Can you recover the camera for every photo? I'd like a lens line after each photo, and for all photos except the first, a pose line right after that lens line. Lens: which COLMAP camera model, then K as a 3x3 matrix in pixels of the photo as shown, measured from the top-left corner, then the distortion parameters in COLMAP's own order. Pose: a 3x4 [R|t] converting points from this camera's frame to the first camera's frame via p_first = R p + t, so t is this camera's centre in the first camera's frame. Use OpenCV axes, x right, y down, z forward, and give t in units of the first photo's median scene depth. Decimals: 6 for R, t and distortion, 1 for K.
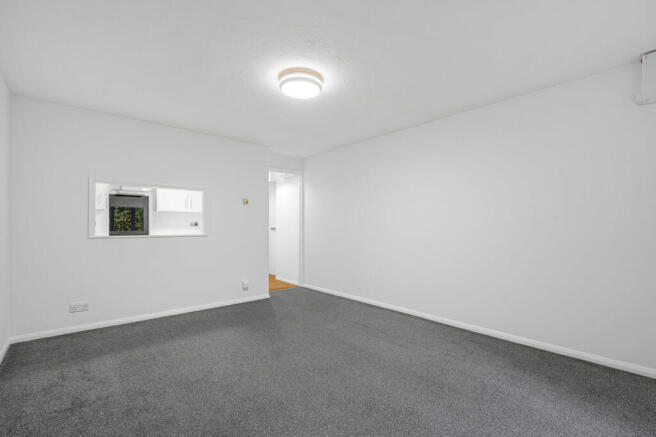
lens RADIAL K [[296.6, 0, 327.5], [0, 296.6, 214.6], [0, 0, 1]] dist [0.010641, -0.000257]
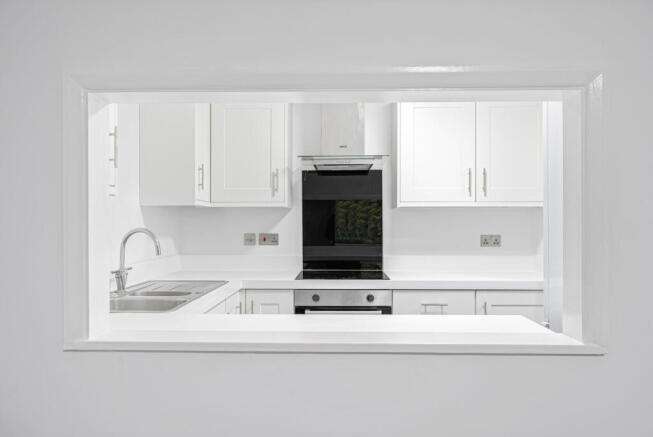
lens RADIAL K [[469.8, 0, 326.5], [0, 469.8, 218.5], [0, 0, 1]] dist [-0.000150, -0.000011]
pose [[0.751029, -0.007552, -0.660226, -0.252665], [0.024495, 0.999565, 0.016431, -0.009652], [0.659815, -0.028513, 0.750887, 0.503587]]
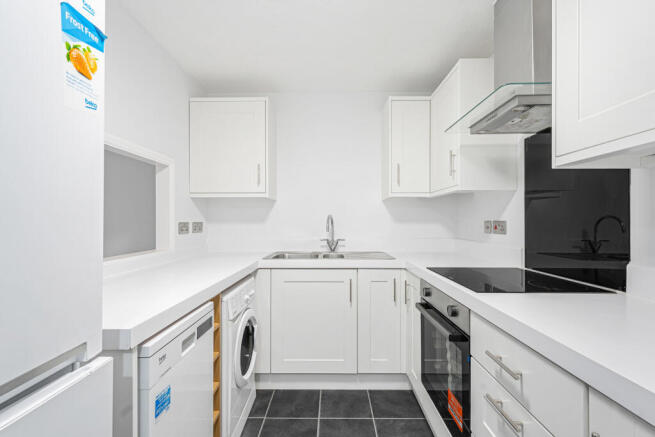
lens RADIAL K [[295.6, 0, 327.8], [0, 295.6, 221.1], [0, 0, 1]] dist [0.004207, -0.000243]
pose [[-0.644604, -0.000322, -0.764516, -0.320262], [0.027373, 0.999349, -0.023501, 0.018742], [0.764026, -0.036076, -0.644176, 0.944937]]
